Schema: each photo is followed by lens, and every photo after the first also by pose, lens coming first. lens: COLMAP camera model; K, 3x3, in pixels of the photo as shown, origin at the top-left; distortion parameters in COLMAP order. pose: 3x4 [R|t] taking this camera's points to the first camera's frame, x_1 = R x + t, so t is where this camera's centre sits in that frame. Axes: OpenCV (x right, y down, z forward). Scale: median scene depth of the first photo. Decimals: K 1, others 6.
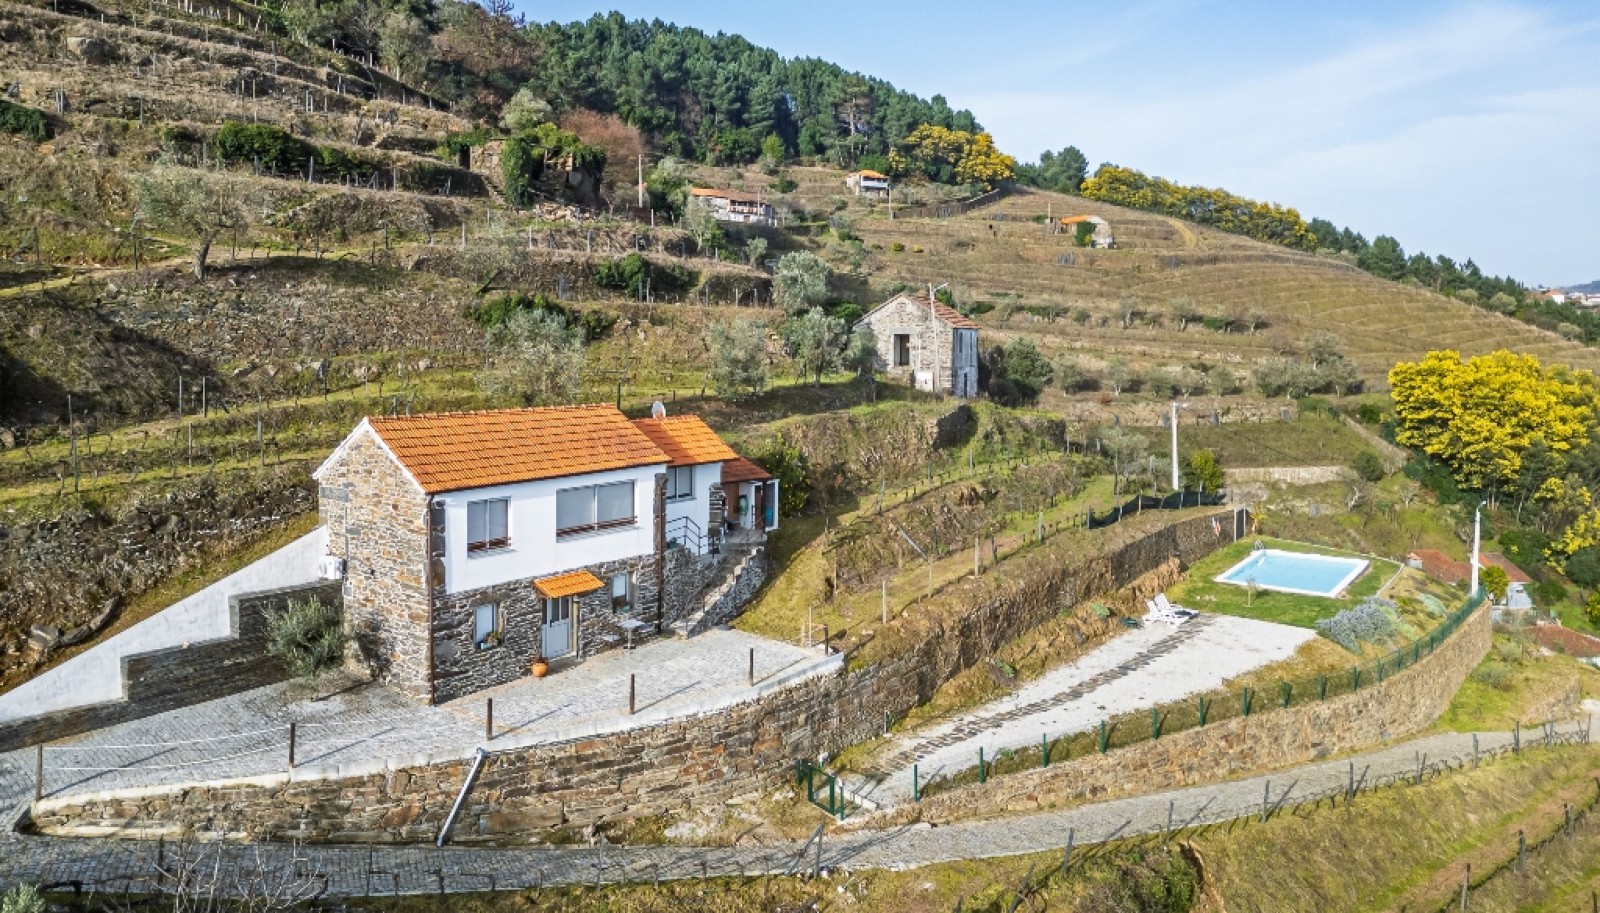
lens RADIAL K [[1143.0, 0, 799.9], [0, 1143.0, 391.7], [0, 0, 1]] dist [0.068475, -0.065541]
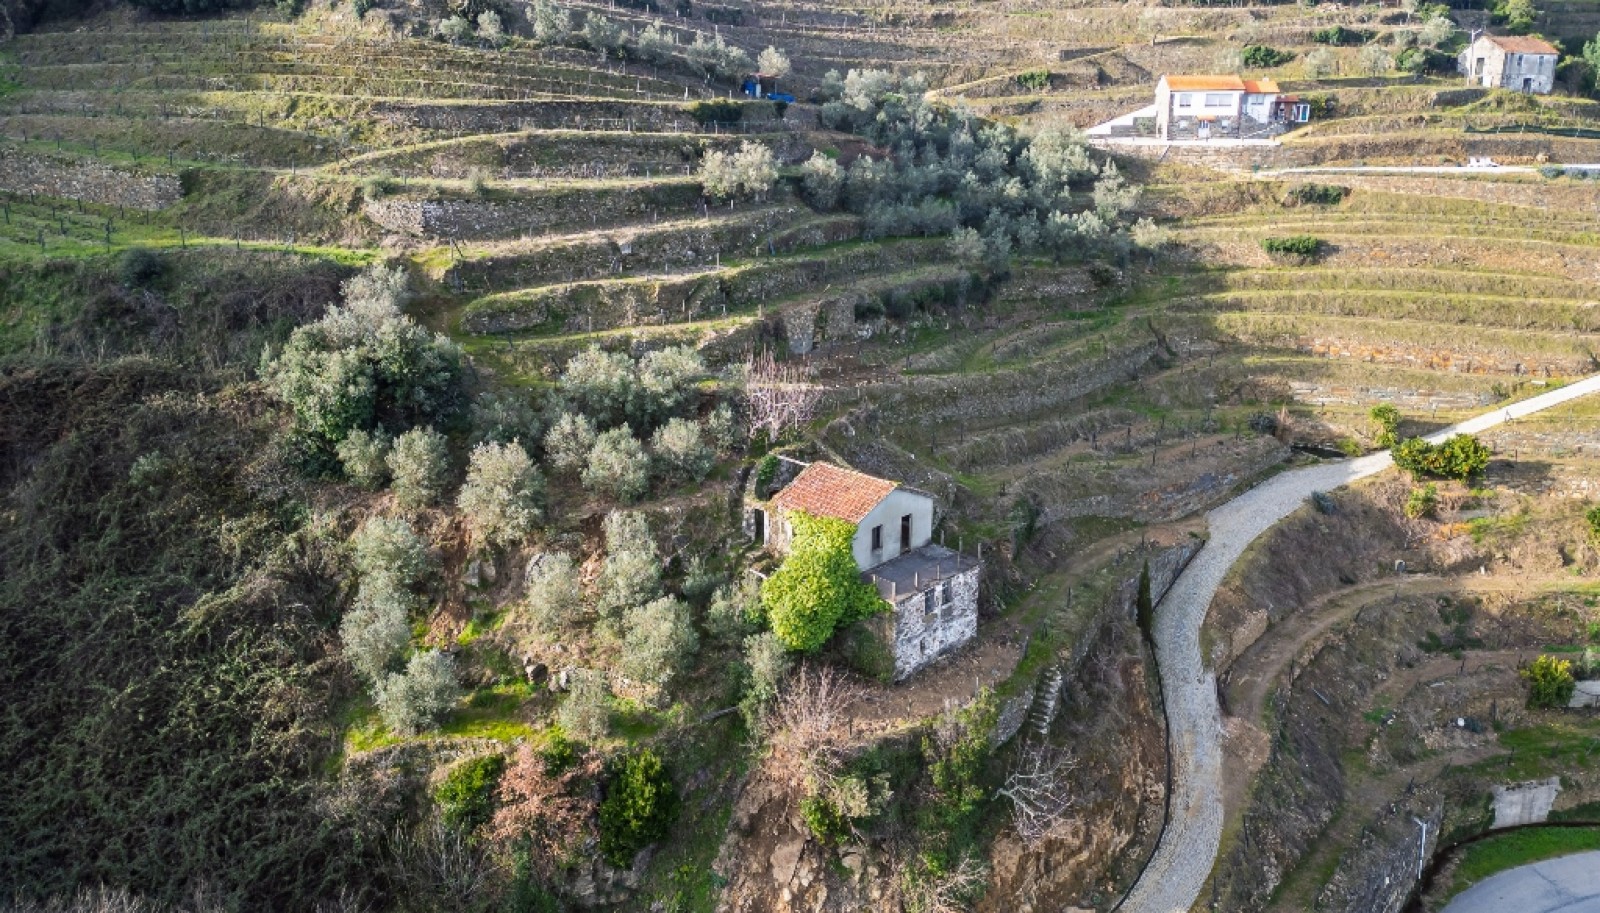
lens RADIAL K [[1143.0, 0, 799.9], [0, 1143.0, 391.7], [0, 0, 1]] dist [0.068475, -0.065541]
pose [[0.628444, 0.174144, -0.758111, 0.402506], [-0.035944, 0.980078, 0.195335, 0.068905], [0.777024, -0.095508, 0.622183, -0.512969]]
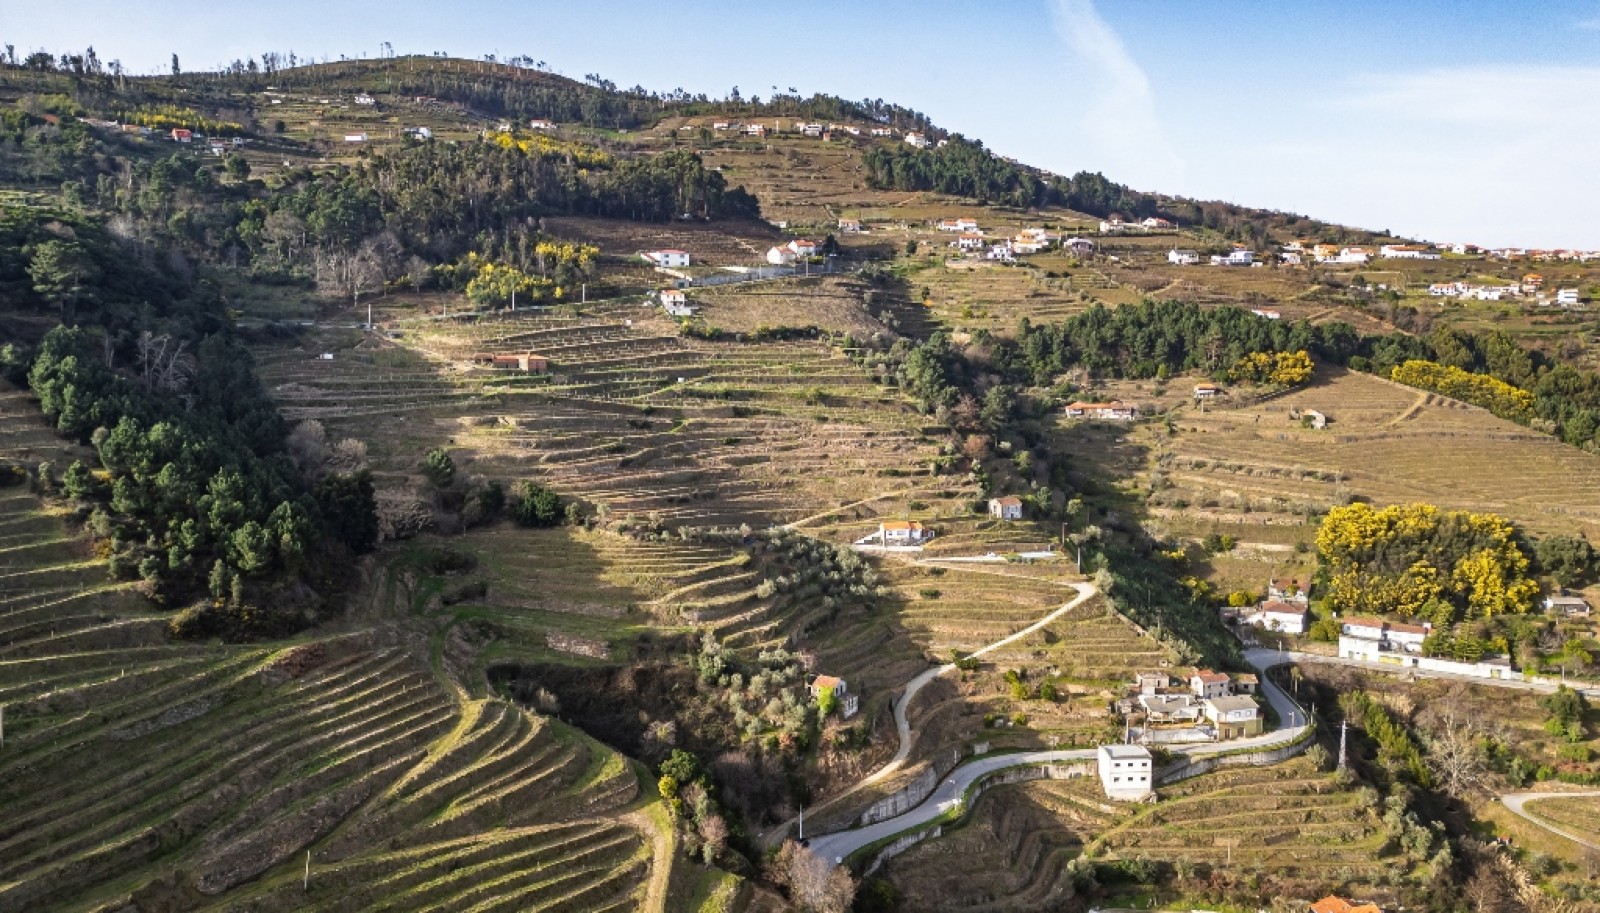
lens RADIAL K [[1121.0, 0, 785.3], [0, 1121.0, 482.0], [0, 0, 1]] dist [0.068461, -0.067835]
pose [[0.788140, 0.067019, -0.611836, 1.015704], [-0.026453, 0.996824, 0.075114, -0.213606], [0.614927, -0.043015, 0.787410, -1.499880]]
